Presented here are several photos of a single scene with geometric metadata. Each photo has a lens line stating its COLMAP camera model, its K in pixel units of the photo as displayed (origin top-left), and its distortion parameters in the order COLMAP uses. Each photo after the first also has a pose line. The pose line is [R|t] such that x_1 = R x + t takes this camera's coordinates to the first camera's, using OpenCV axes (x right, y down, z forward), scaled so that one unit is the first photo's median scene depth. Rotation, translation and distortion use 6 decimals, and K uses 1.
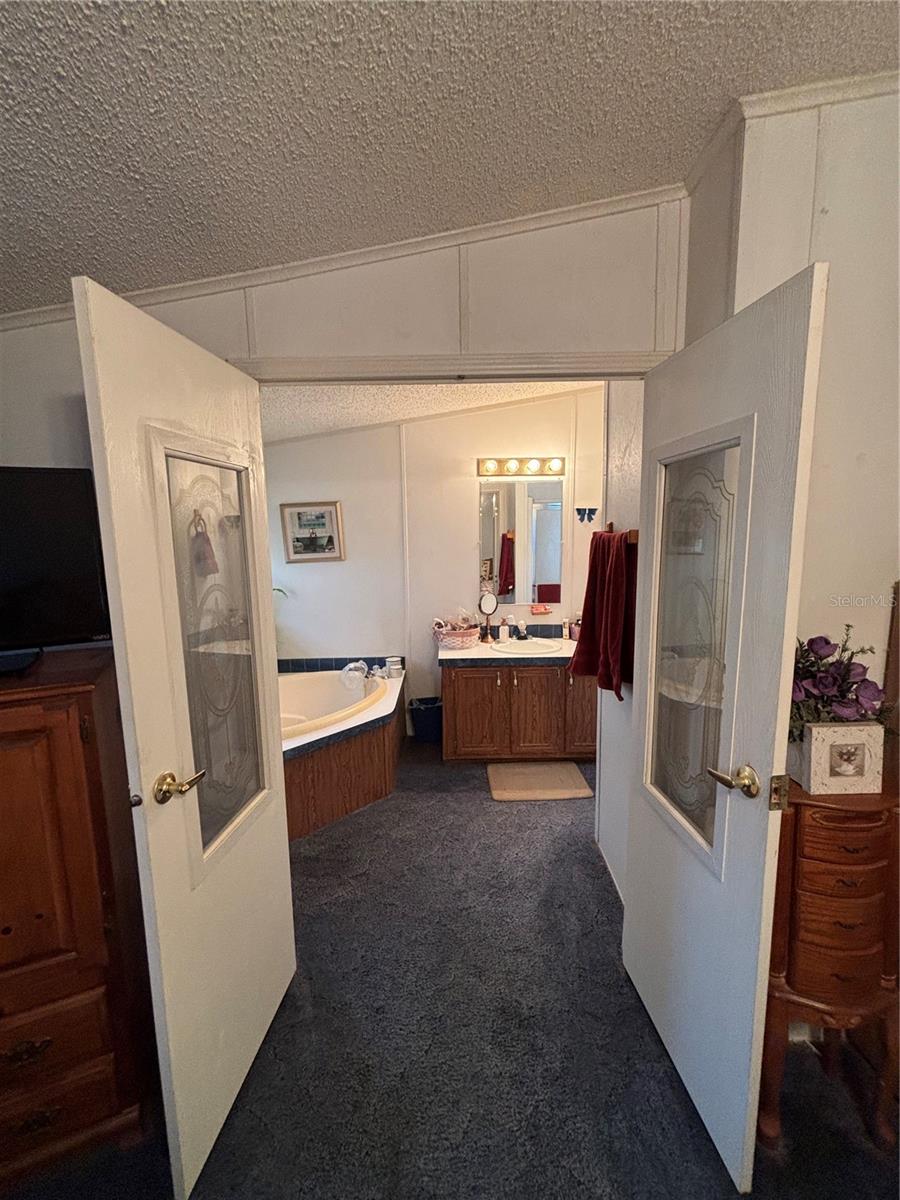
lens RADIAL K [[484.8, 0, 449.7], [0, 484.8, 608.0], [0, 0, 1]] dist [-0.002182, 0.001136]
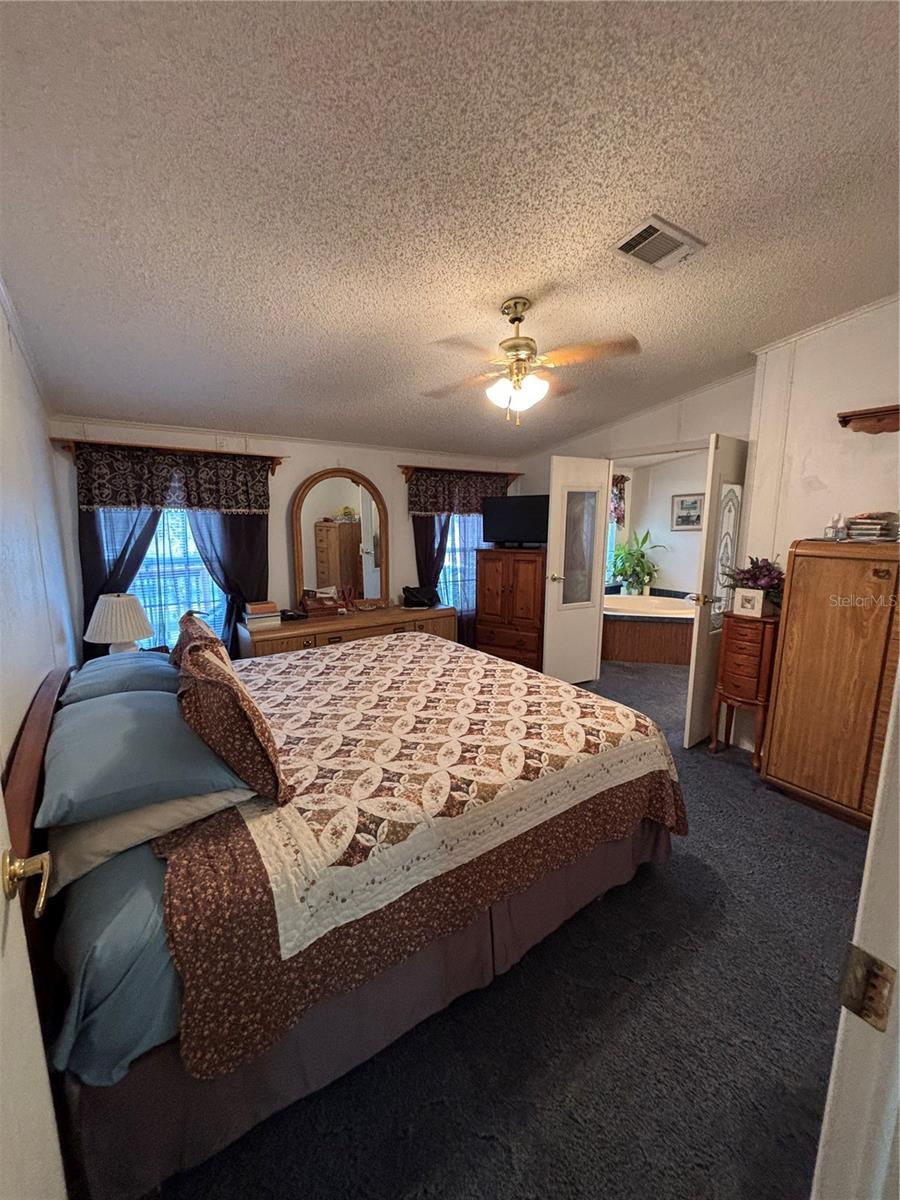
lens RADIAL K [[484.8, 0, 454.8], [0, 484.8, 600.2], [0, 0, 1]] dist [-0.002182, 0.001136]
pose [[0.565043, 0.161764, -0.809048, 0.646725], [-0.140965, 0.985101, 0.098514, 0.085167], [0.812930, 0.058382, 0.579427, -0.569532]]
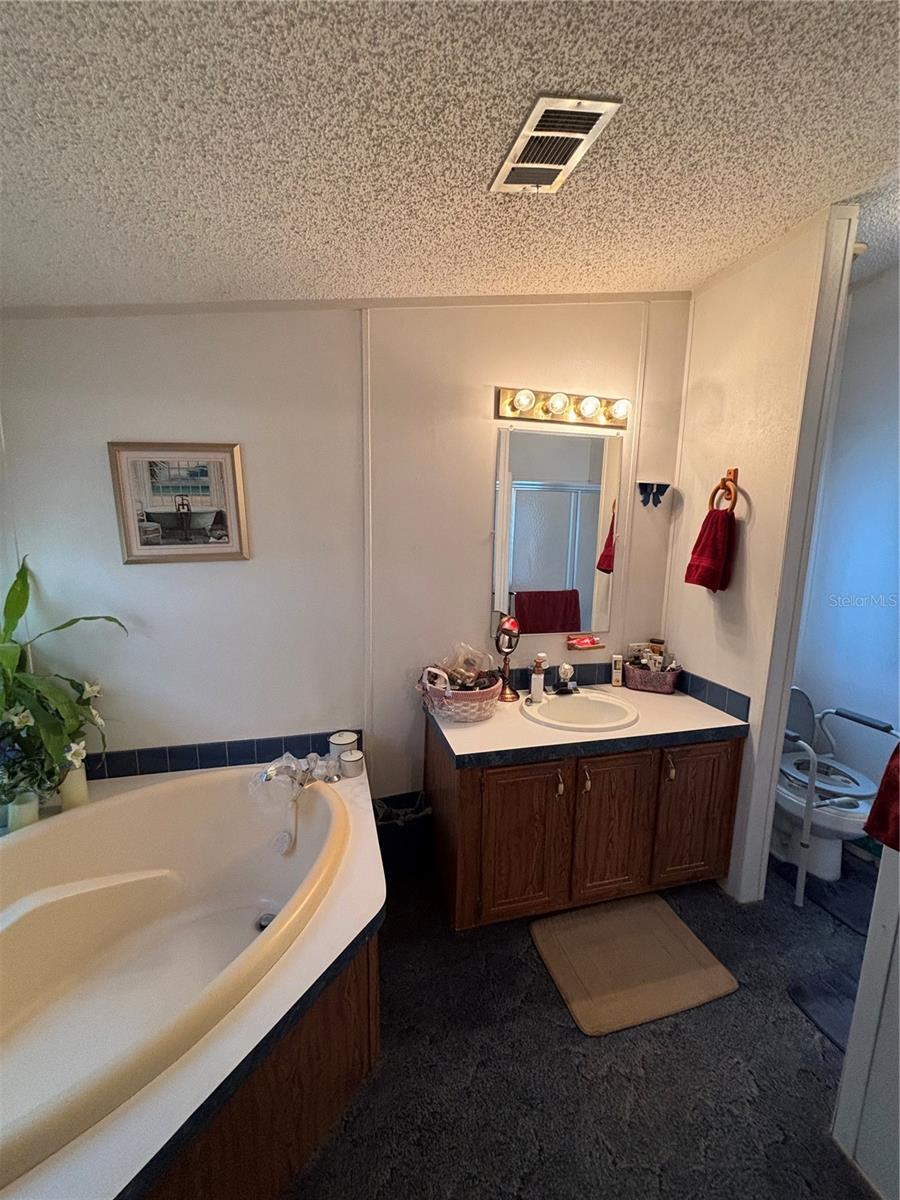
lens RADIAL K [[484.8, 0, 444.9], [0, 484.8, 600.0], [0, 0, 1]] dist [-0.002182, 0.001136]
pose [[0.968248, -0.006210, 0.249913, -0.146274], [0.004544, 0.999963, 0.007241, -0.057919], [-0.249949, -0.005876, 0.968241, 0.447283]]
